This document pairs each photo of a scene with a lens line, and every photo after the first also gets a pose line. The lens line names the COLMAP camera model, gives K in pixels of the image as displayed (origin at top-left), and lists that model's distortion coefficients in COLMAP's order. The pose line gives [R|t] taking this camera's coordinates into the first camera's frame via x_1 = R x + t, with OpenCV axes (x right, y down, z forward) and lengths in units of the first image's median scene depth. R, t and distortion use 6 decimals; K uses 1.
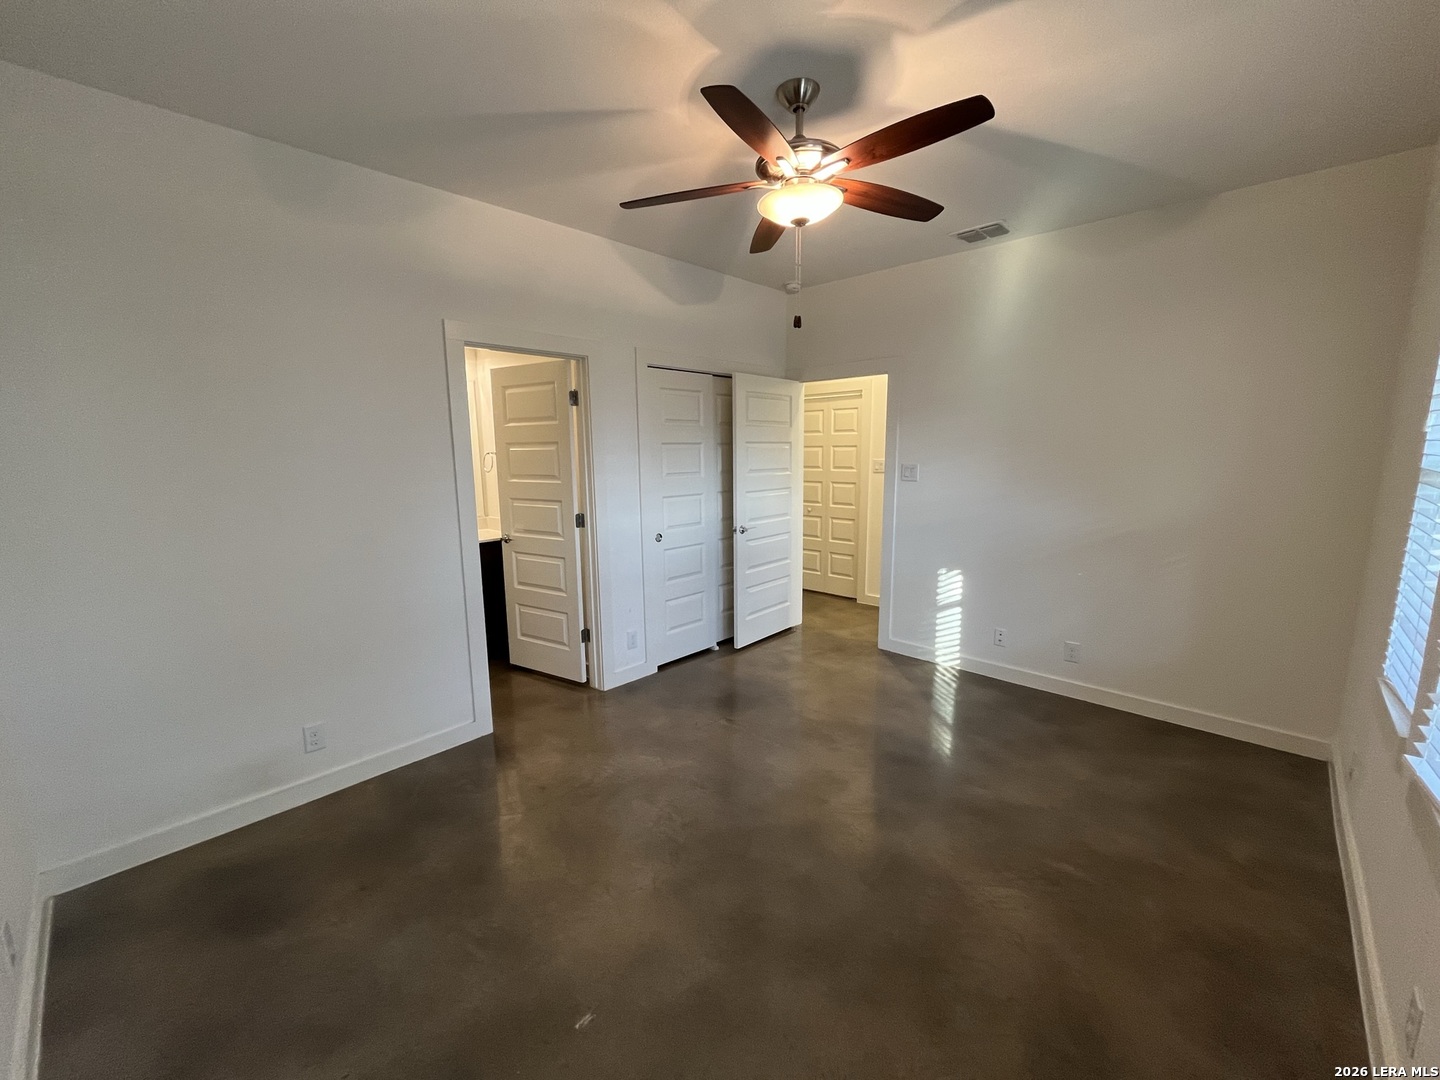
lens RADIAL K [[587.4, 0, 718.1], [0, 587.4, 539.1], [0, 0, 1]] dist [-0.001453, -0.000118]
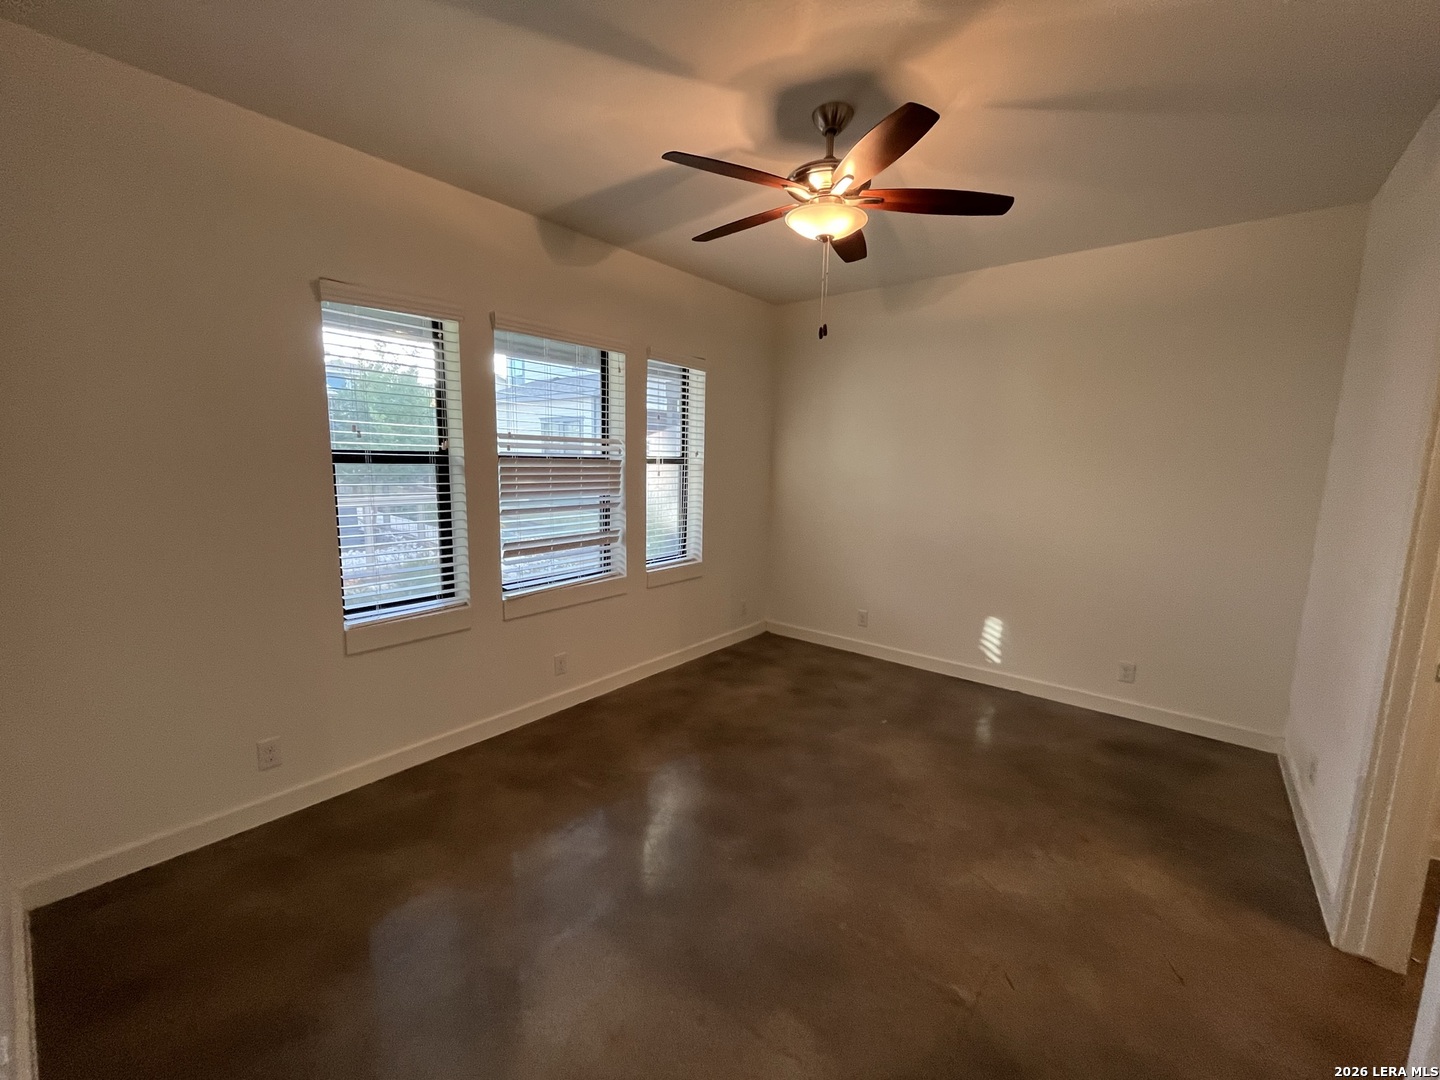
lens RADIAL K [[587.4, 0, 718.1], [0, 587.4, 539.1], [0, 0, 1]] dist [-0.001453, -0.000118]
pose [[-0.997351, 0.001039, -0.072734, 0.392985], [-0.020390, 0.955820, 0.293245, -0.320966], [0.069825, 0.293951, -0.953266, 2.071595]]
